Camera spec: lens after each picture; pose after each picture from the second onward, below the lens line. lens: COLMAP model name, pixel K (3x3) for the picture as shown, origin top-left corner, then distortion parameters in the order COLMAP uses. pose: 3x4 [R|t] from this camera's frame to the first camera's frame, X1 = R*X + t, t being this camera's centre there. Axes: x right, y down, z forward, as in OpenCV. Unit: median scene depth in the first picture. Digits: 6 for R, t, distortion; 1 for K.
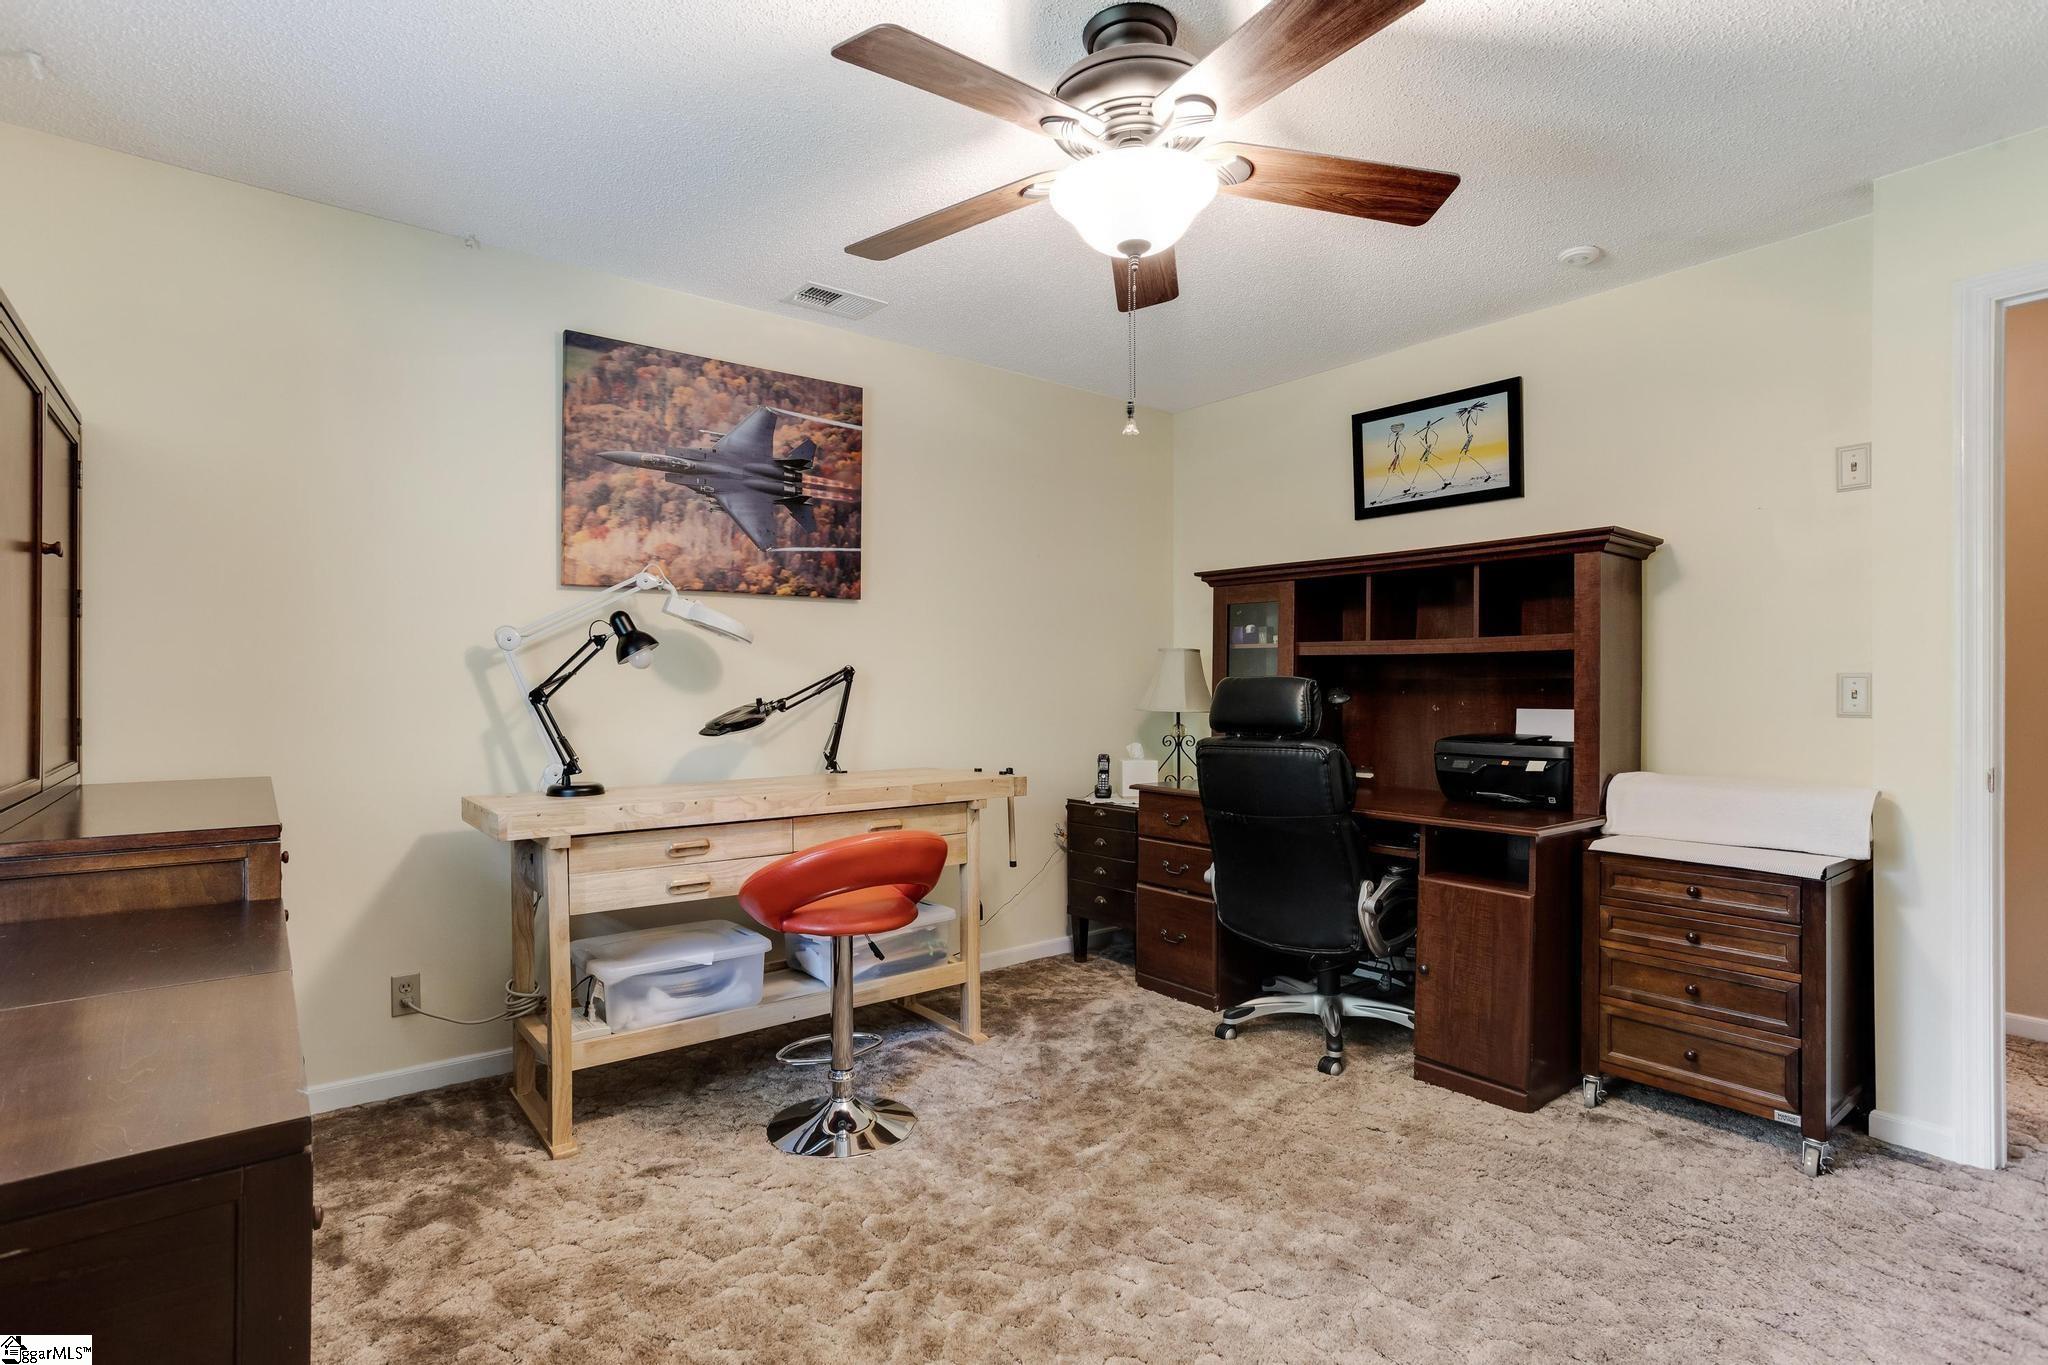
lens RADIAL K [[980.0, 0, 1029.5], [0, 980.0, 680.2], [0, 0, 1]] dist [-0.030274, 0.009467]
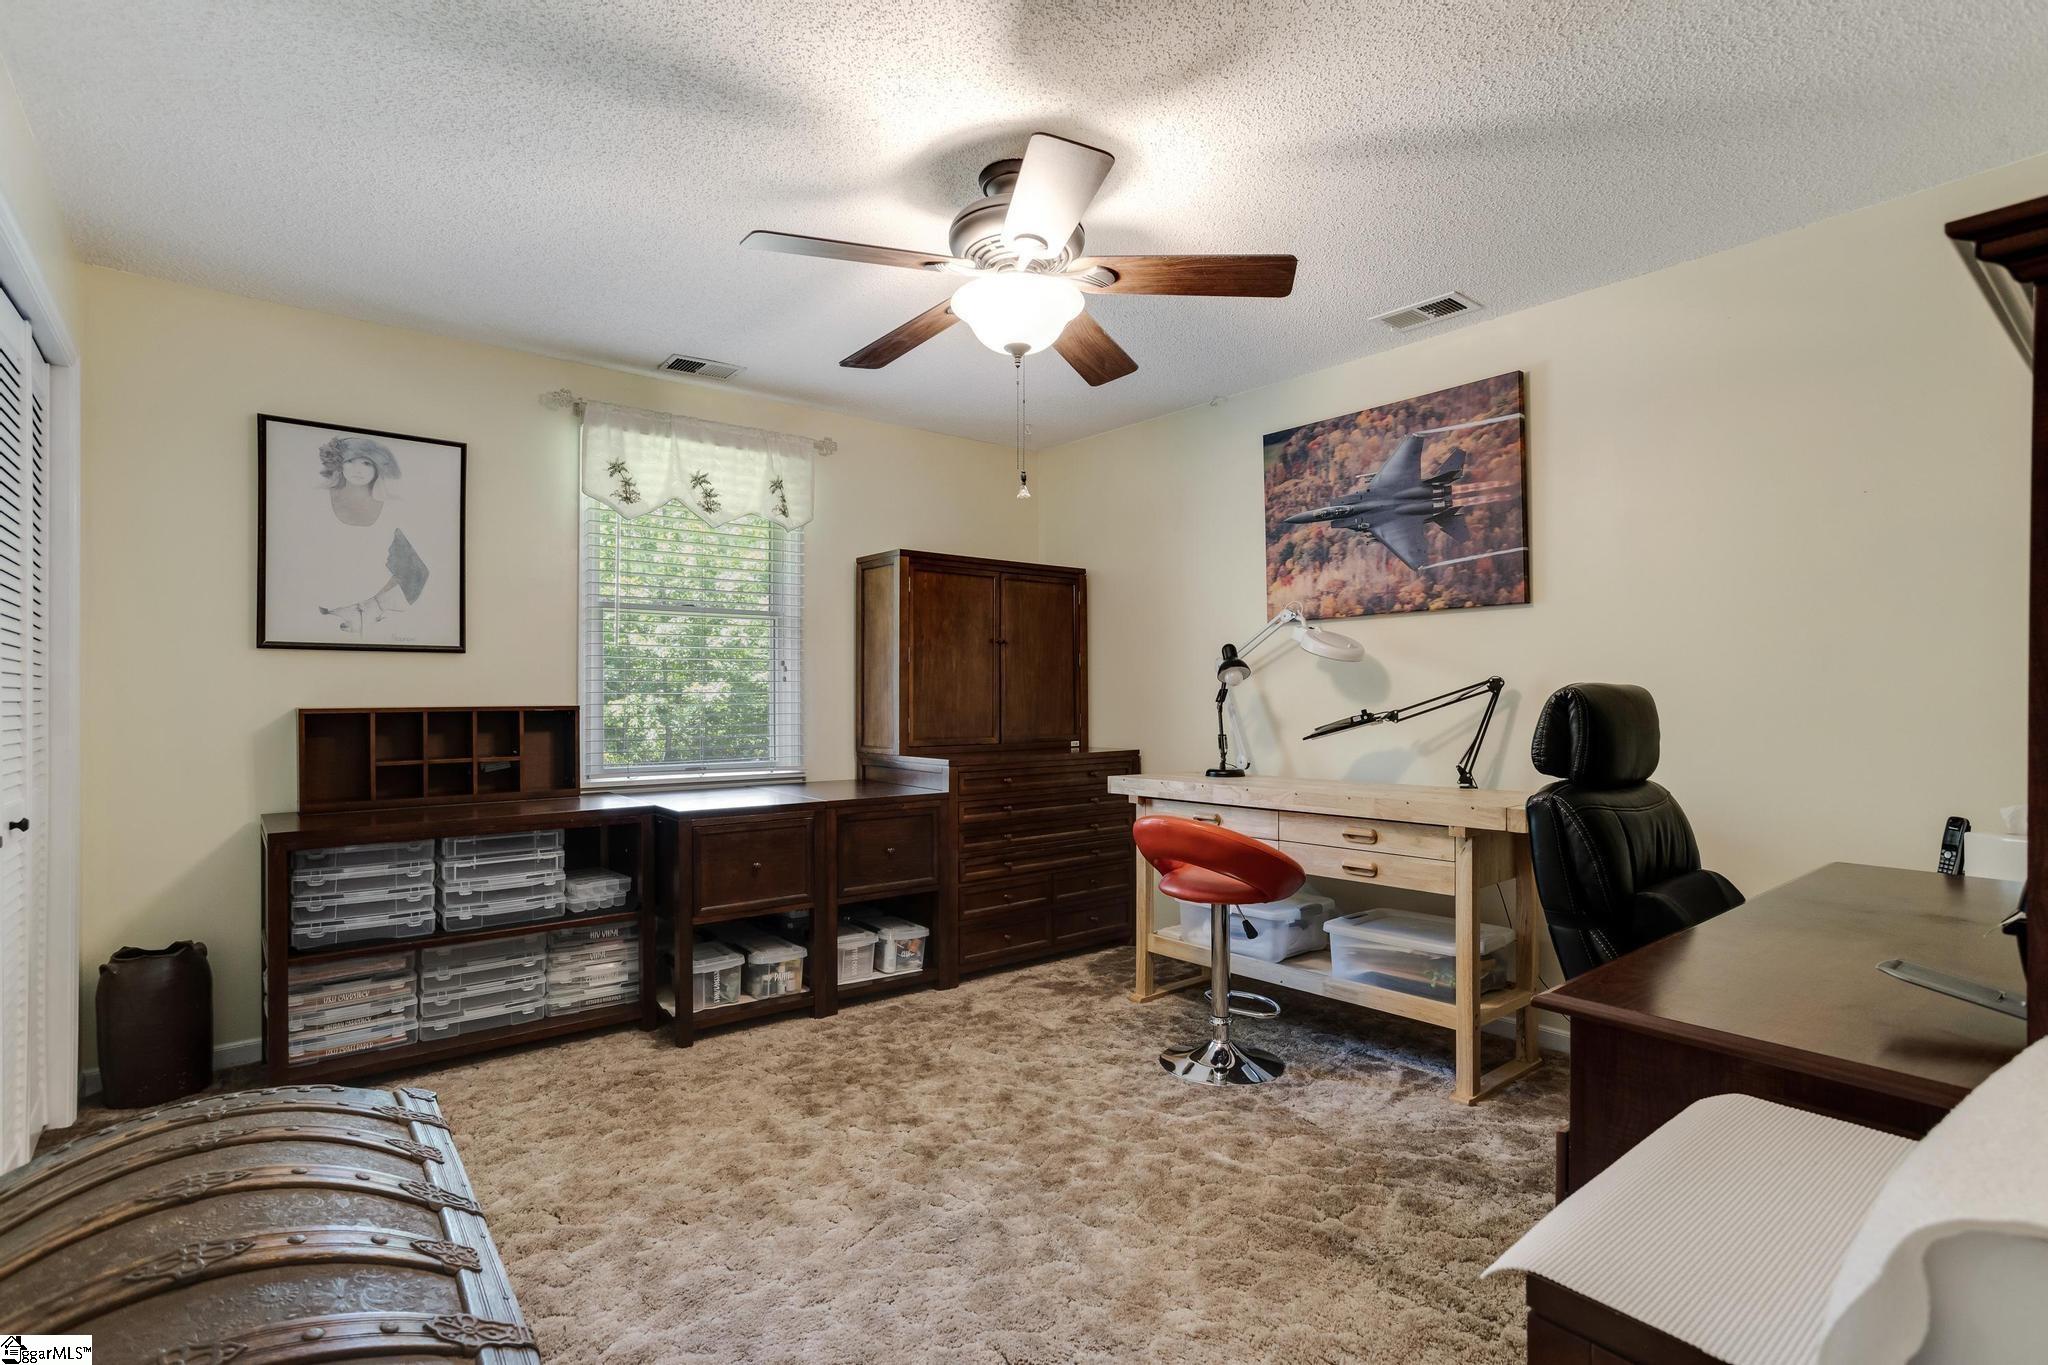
lens RADIAL K [[980.0, 0, 1031.3], [0, 980.0, 690.1], [0, 0, 1]] dist [-0.030274, 0.009467]
pose [[0.038314, -0.005696, -0.999250, 0.789819], [0.008396, 0.999950, -0.005378, -0.000888], [0.999230, -0.008184, 0.038360, 0.563928]]
